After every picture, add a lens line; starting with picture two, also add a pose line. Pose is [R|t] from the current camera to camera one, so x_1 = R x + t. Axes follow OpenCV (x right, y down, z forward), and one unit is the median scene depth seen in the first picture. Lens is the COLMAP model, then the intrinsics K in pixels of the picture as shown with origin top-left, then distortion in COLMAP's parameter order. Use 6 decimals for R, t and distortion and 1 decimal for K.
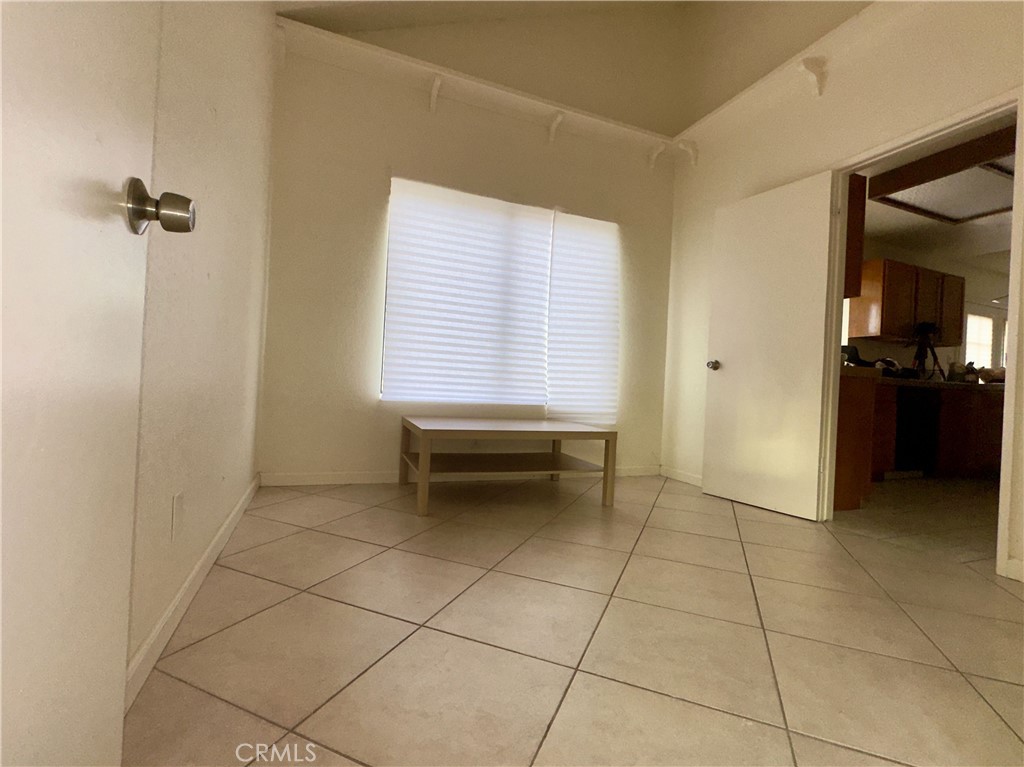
lens RADIAL K [[482.7, 0, 512.0], [0, 482.7, 383.5], [0, 0, 1]] dist [0.000190, 0.000236]
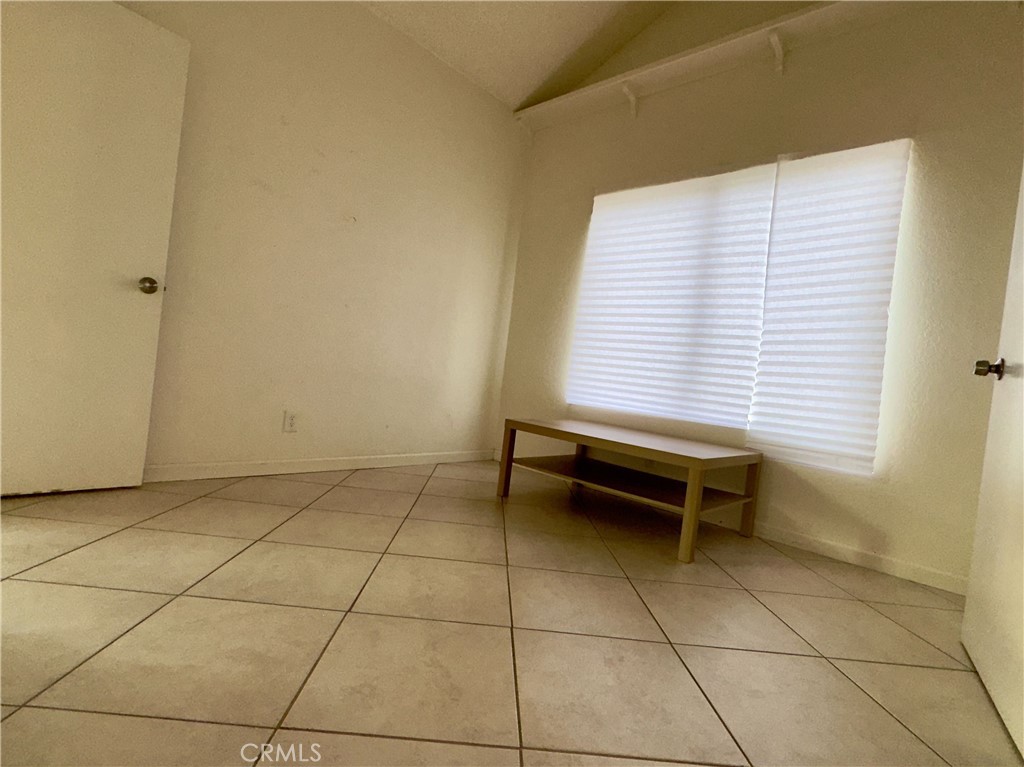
lens RADIAL K [[482.7, 0, 512.0], [0, 482.7, 383.5], [0, 0, 1]] dist [0.000190, 0.000236]
pose [[0.441676, 0.013861, -0.897067, 0.574213], [-0.096977, 0.994760, -0.032377, 0.034134], [0.891918, 0.101294, 0.440706, 0.365005]]
